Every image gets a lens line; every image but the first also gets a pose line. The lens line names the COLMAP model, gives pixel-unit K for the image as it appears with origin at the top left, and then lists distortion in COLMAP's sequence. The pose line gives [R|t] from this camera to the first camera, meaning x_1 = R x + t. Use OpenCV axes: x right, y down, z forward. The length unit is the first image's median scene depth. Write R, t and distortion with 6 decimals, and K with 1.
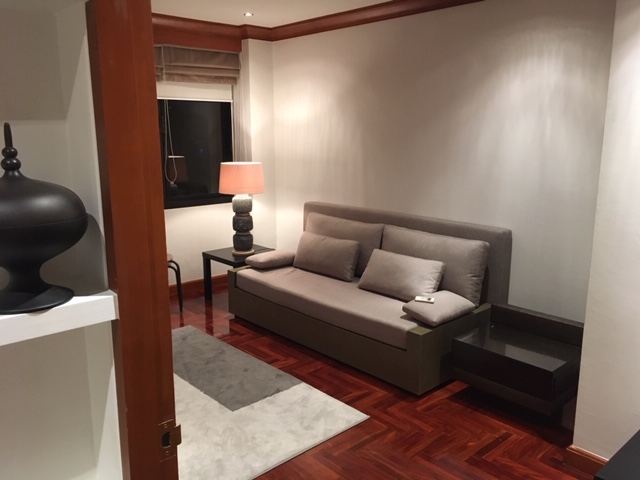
lens RADIAL K [[546.5, 0, 320.9], [0, 546.5, 238.9], [0, 0, 1]] dist [0.008559, -0.003276]
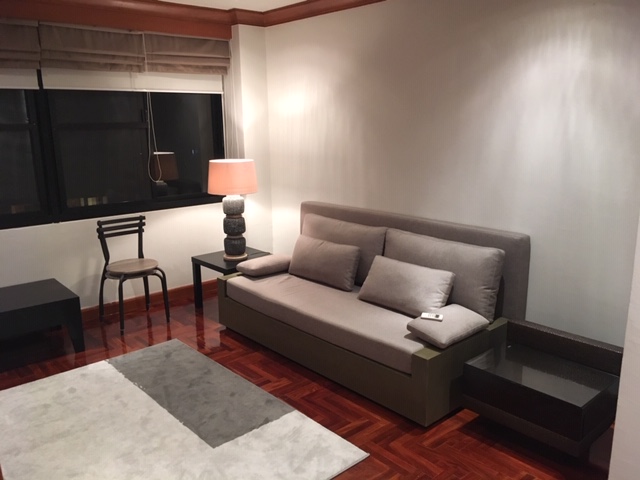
lens RADIAL K [[546.5, 0, 319.0], [0, 546.5, 240.3], [0, 0, 1]] dist [0.008559, -0.003276]
pose [[0.999830, -0.007096, -0.017004, 0.020497], [0.007447, 0.999758, 0.020680, -0.028989], [0.016854, -0.020803, 0.999642, 0.103405]]
